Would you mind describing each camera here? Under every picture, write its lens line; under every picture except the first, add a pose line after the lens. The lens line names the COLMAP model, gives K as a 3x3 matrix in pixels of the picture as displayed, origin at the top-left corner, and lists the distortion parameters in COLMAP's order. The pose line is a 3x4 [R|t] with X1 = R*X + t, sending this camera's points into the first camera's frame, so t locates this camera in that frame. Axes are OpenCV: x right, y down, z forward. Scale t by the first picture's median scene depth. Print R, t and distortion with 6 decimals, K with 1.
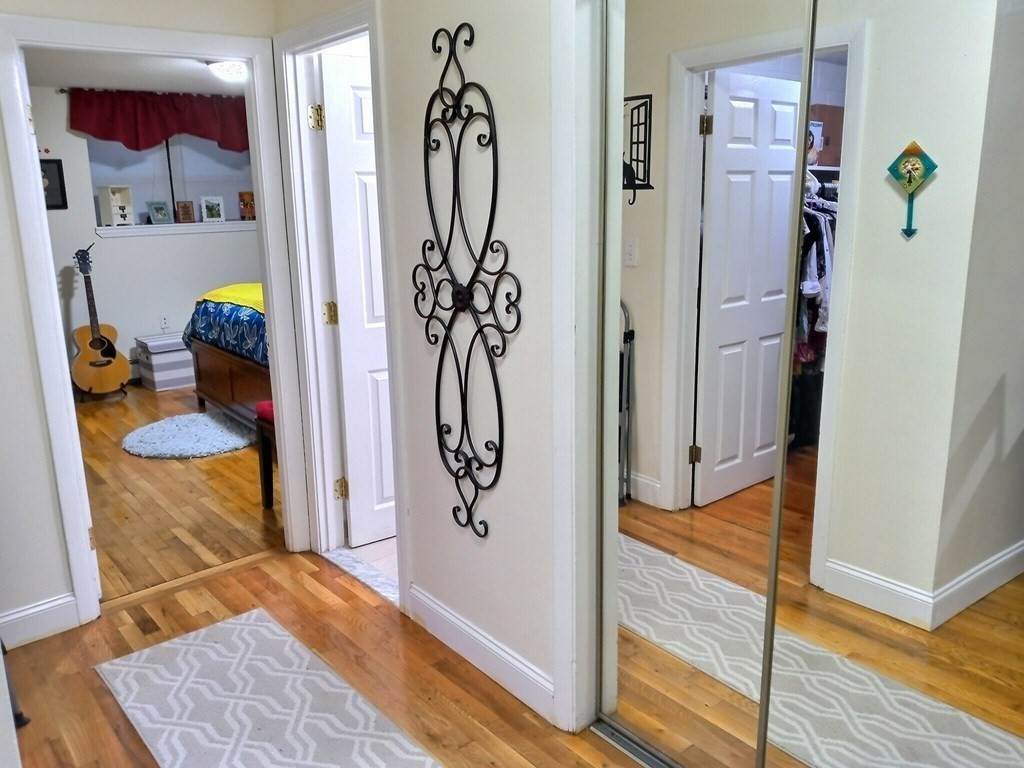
lens RADIAL K [[786.9, 0, 531.4], [0, 786.9, 381.4], [0, 0, 1]] dist [0.102744, -0.185182]
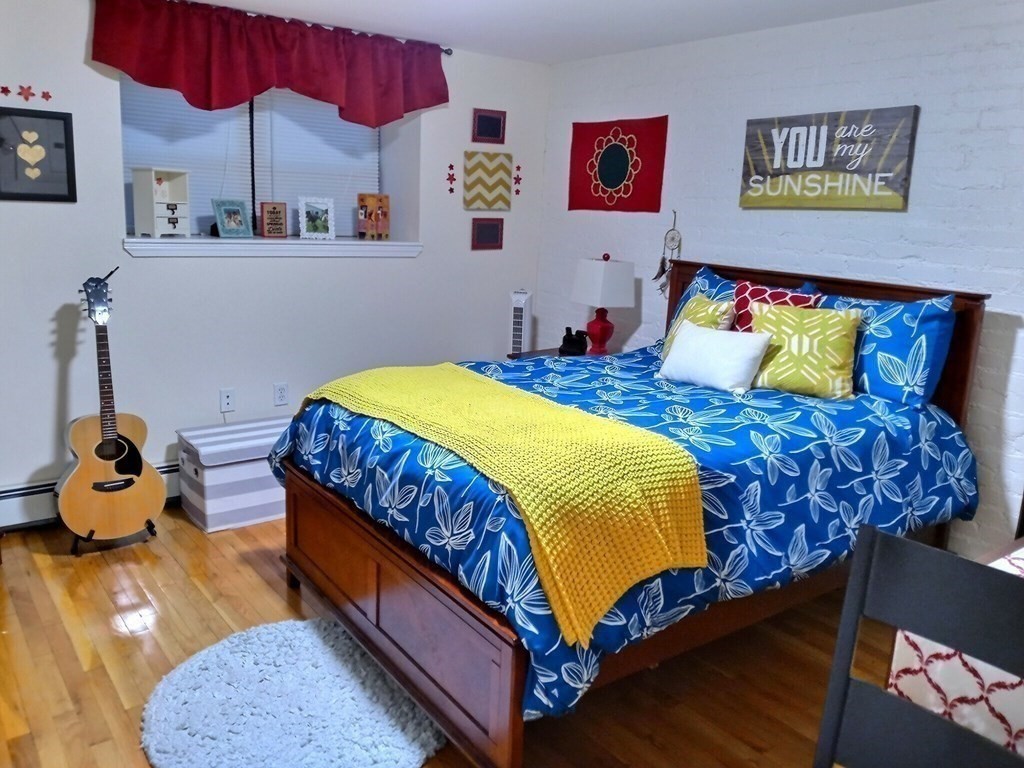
lens RADIAL K [[786.9, 0, 531.4], [0, 786.9, 381.4], [0, 0, 1]] dist [0.102744, -0.185182]
pose [[0.997393, 0.069645, -0.018906, -0.235358], [-0.070028, 0.997337, -0.020396, -0.098581], [0.017435, 0.021666, 0.999613, 0.432382]]
